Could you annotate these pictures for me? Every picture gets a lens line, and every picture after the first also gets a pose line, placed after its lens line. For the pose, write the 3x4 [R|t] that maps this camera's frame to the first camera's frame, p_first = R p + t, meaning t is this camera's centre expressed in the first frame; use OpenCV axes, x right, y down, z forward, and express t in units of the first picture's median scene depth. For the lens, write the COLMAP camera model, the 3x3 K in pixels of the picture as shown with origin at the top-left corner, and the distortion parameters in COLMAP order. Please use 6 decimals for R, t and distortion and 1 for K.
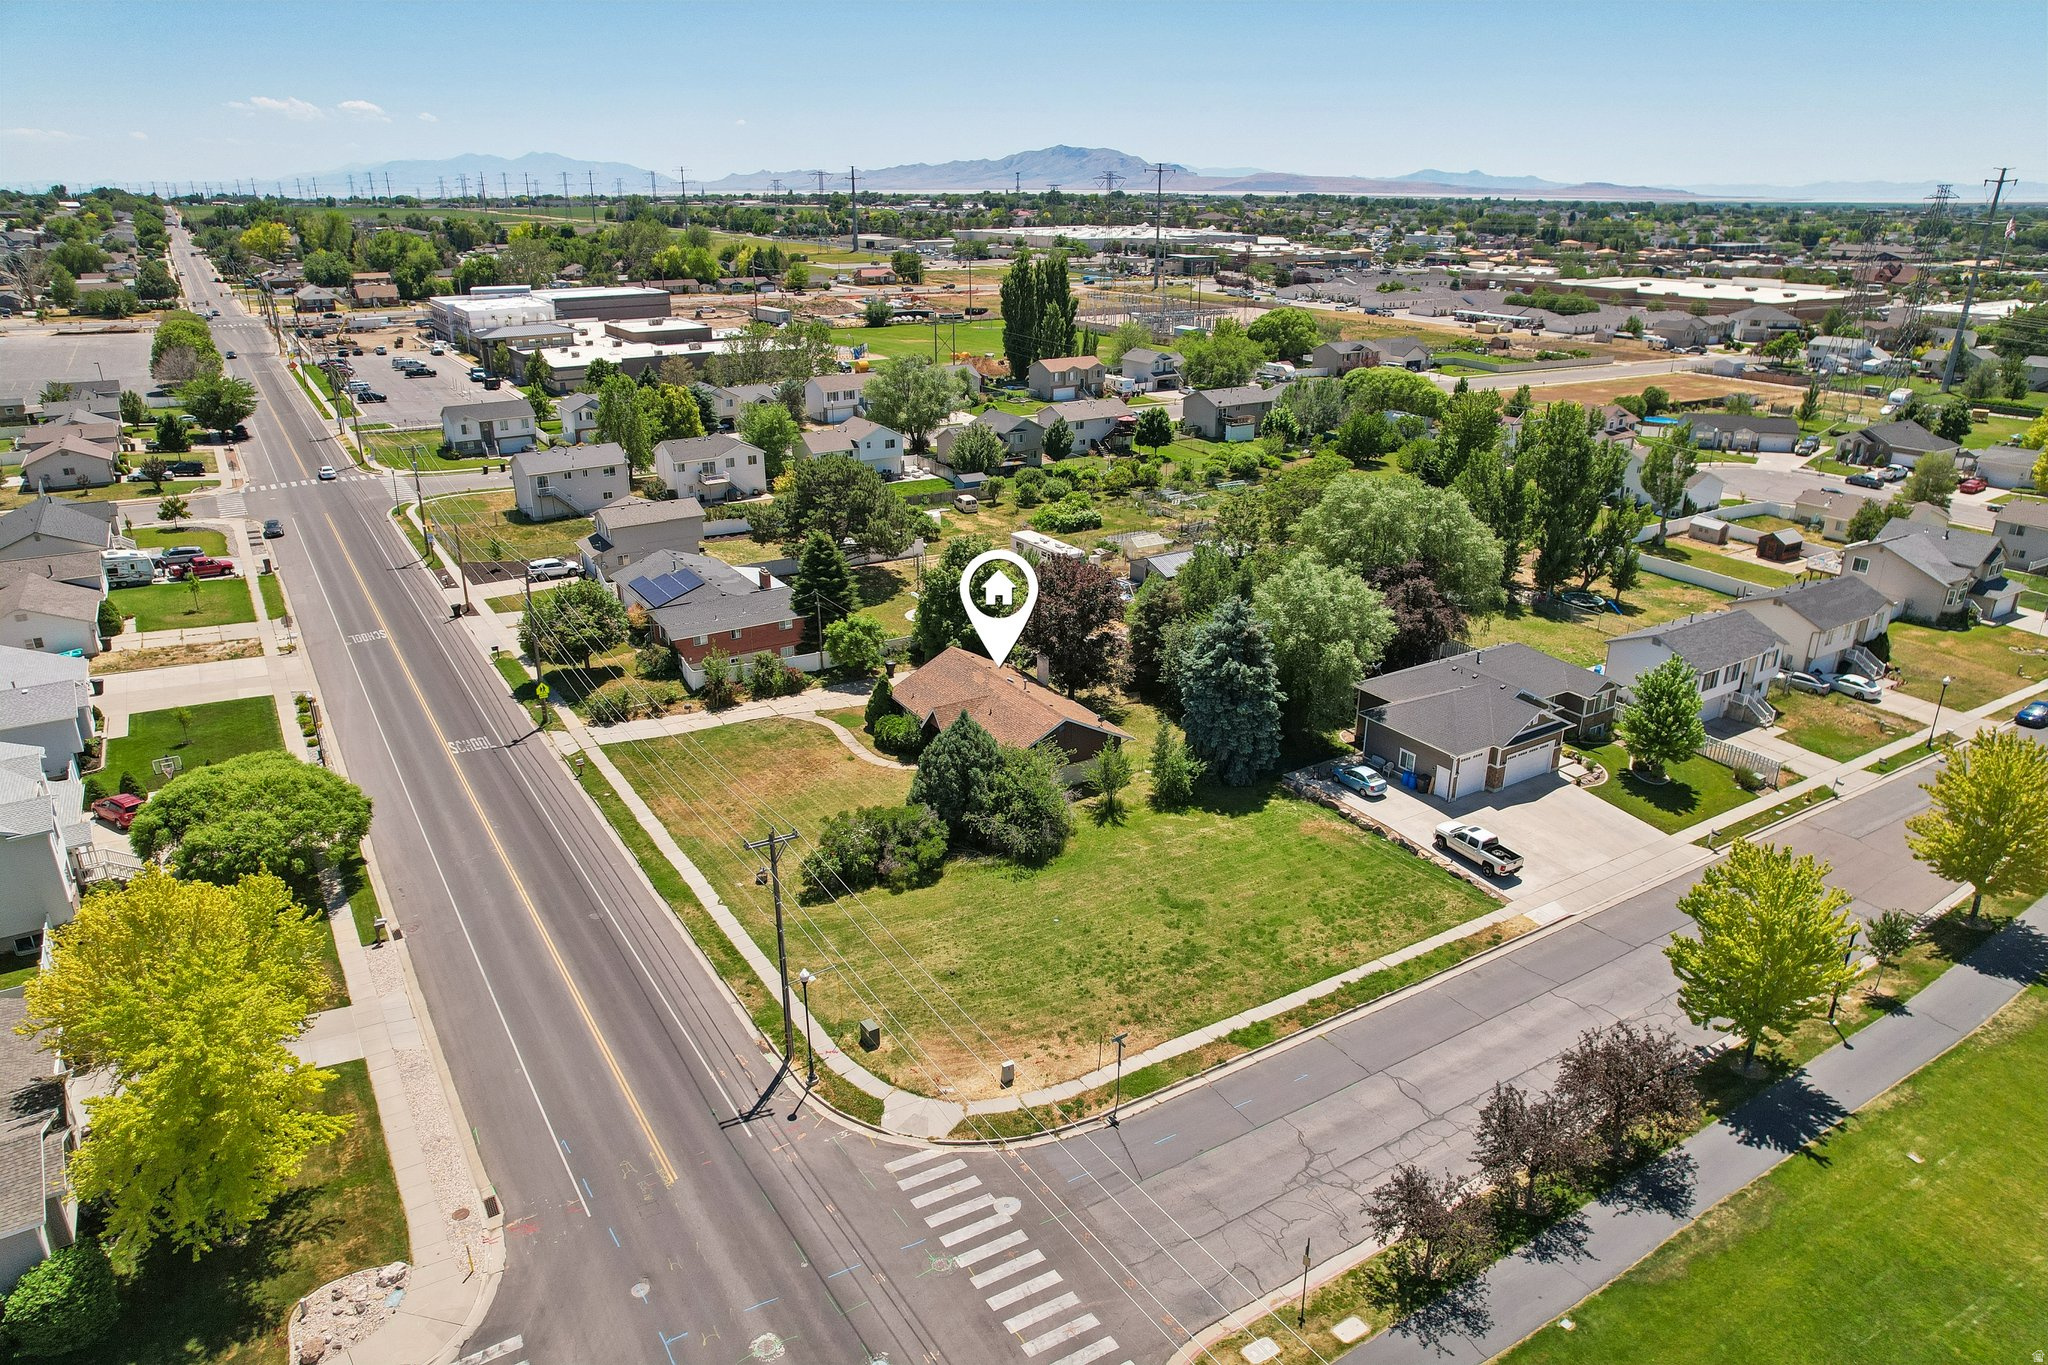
lens RADIAL K [[1306.6, 0, 1024.3], [0, 1306.6, 701.3], [0, 0, 1]] dist [-0.077476, 0.068582]
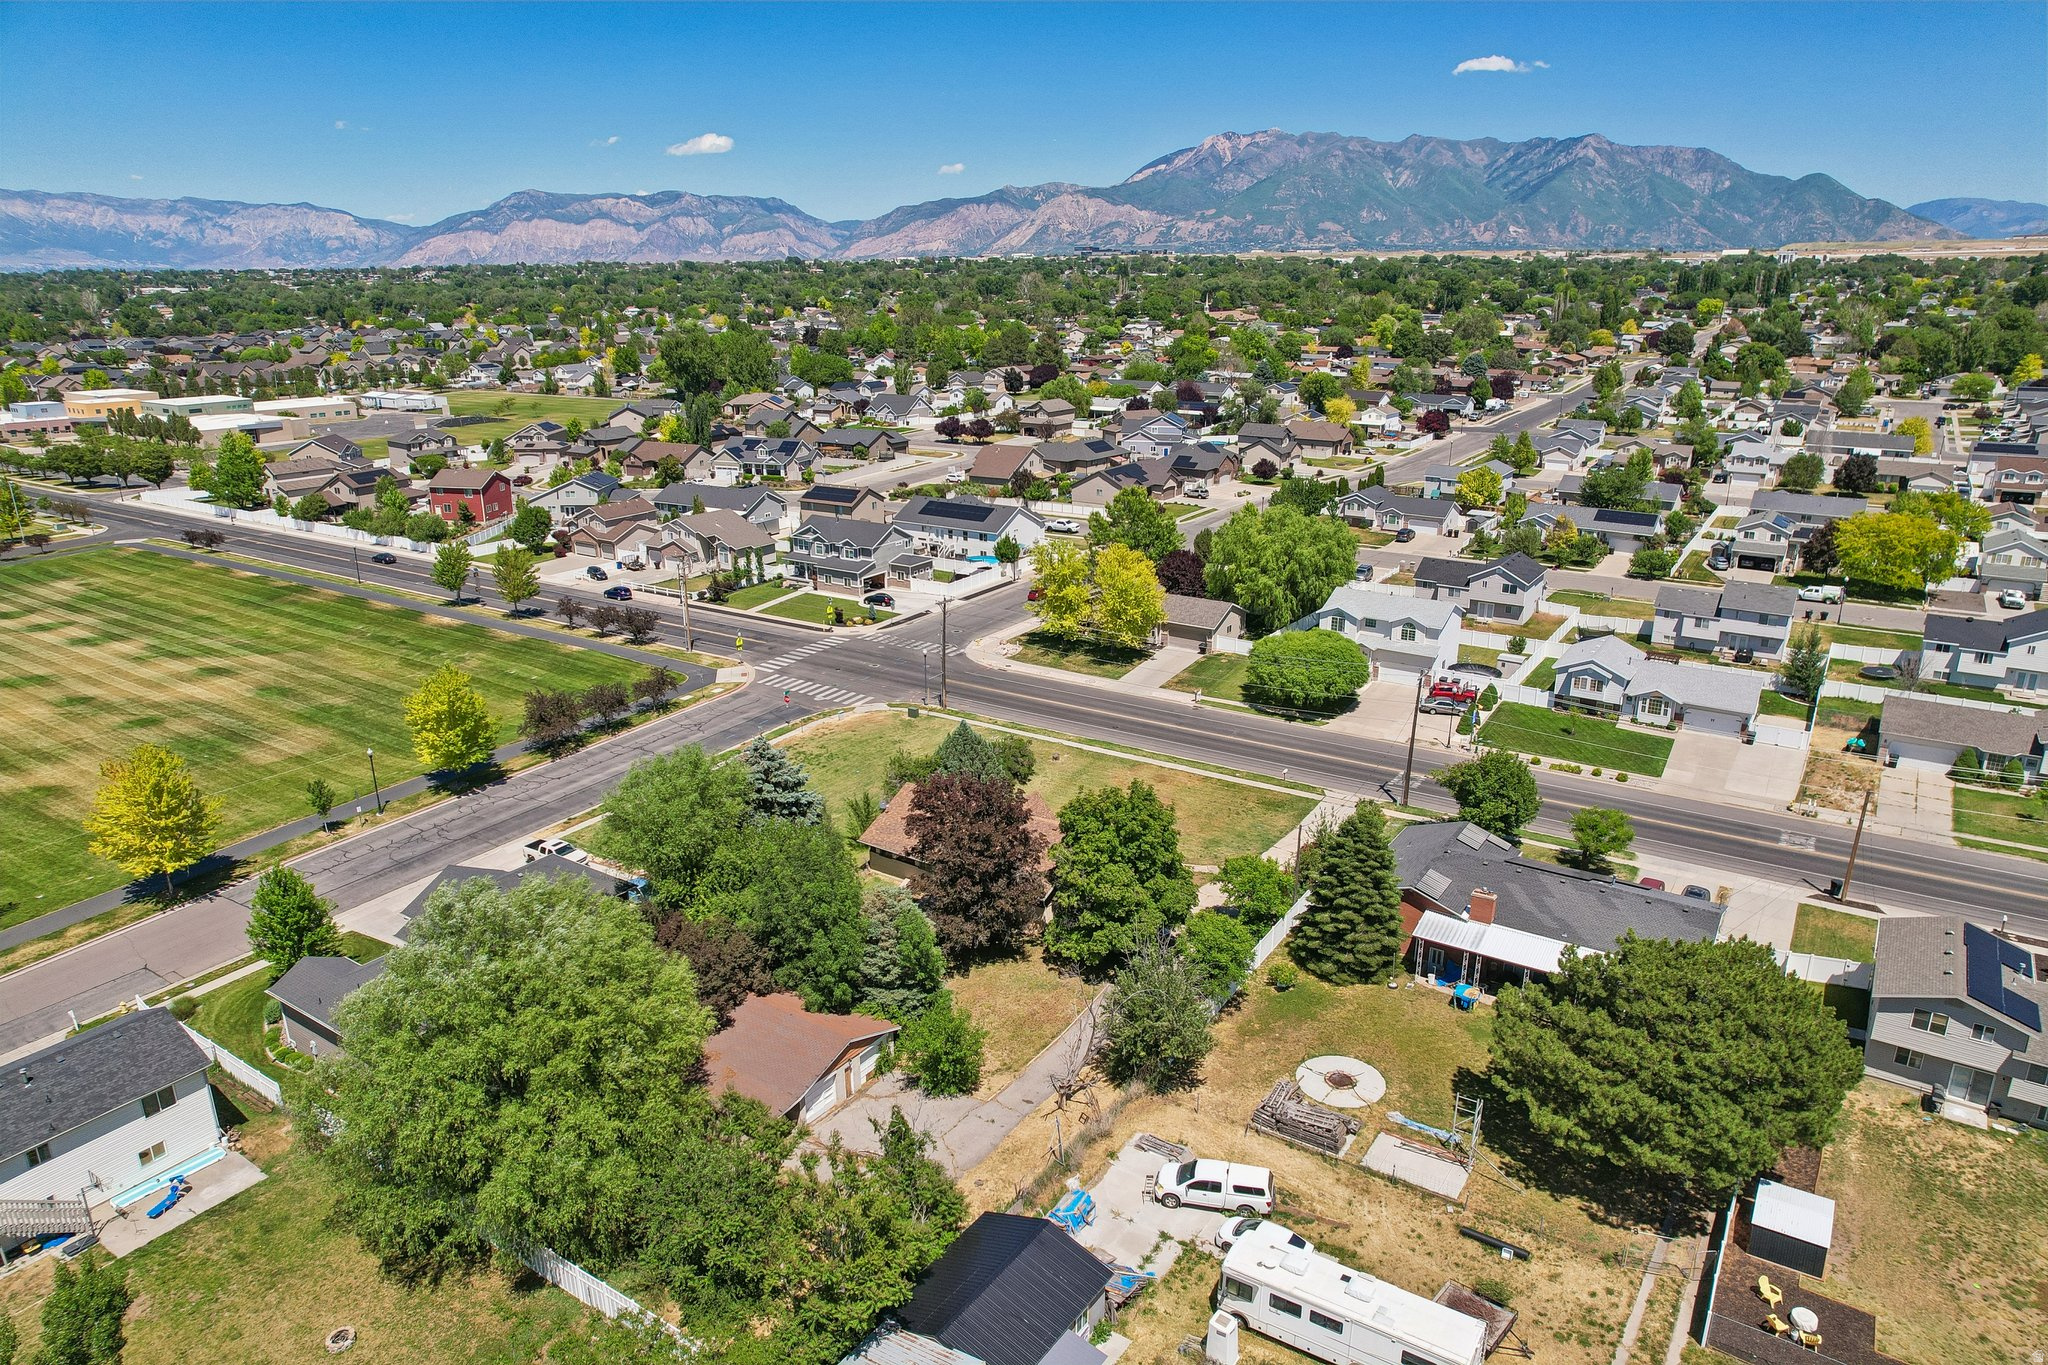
lens RADIAL K [[1306.6, 0, 1024.3], [0, 1306.6, 701.3], [0, 0, 1]] dist [-0.077476, 0.068582]
pose [[-0.914018, 0.128243, -0.384871, 0.382454], [-0.150527, 0.773777, 0.615313, -0.787321], [0.376714, 0.620341, -0.687942, 1.842456]]
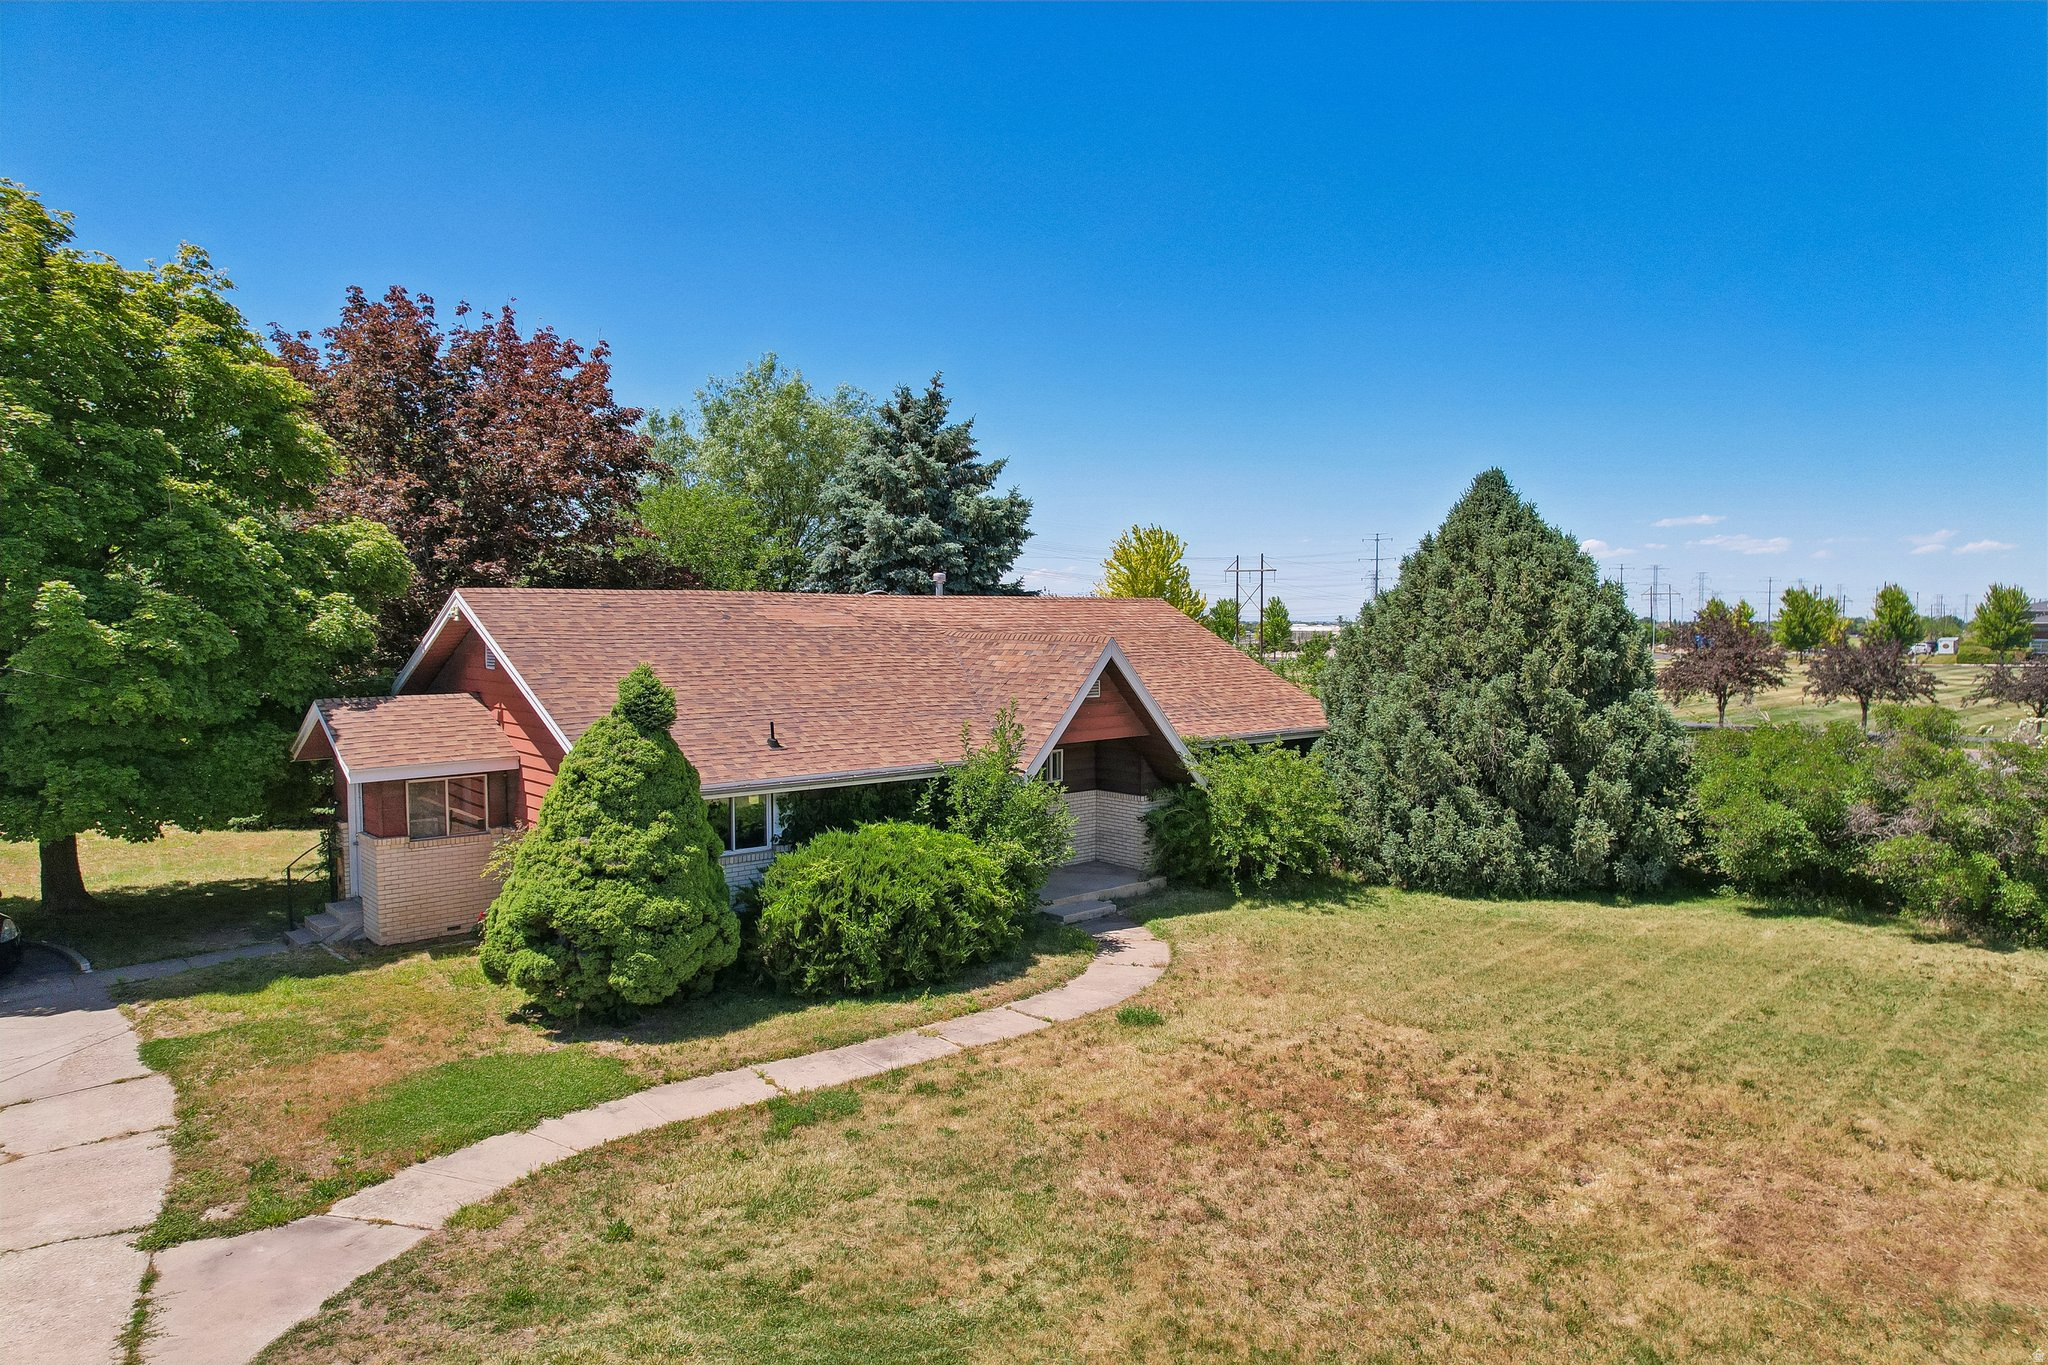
lens RADIAL K [[1306.6, 0, 1024.3], [0, 1306.6, 701.3], [0, 0, 1]] dist [-0.077476, 0.068582]
pose [[-0.203324, -0.059739, 0.977287, -0.326809], [0.363935, 0.922013, 0.132076, -0.024463], [-0.908961, 0.382523, -0.165726, 1.141895]]
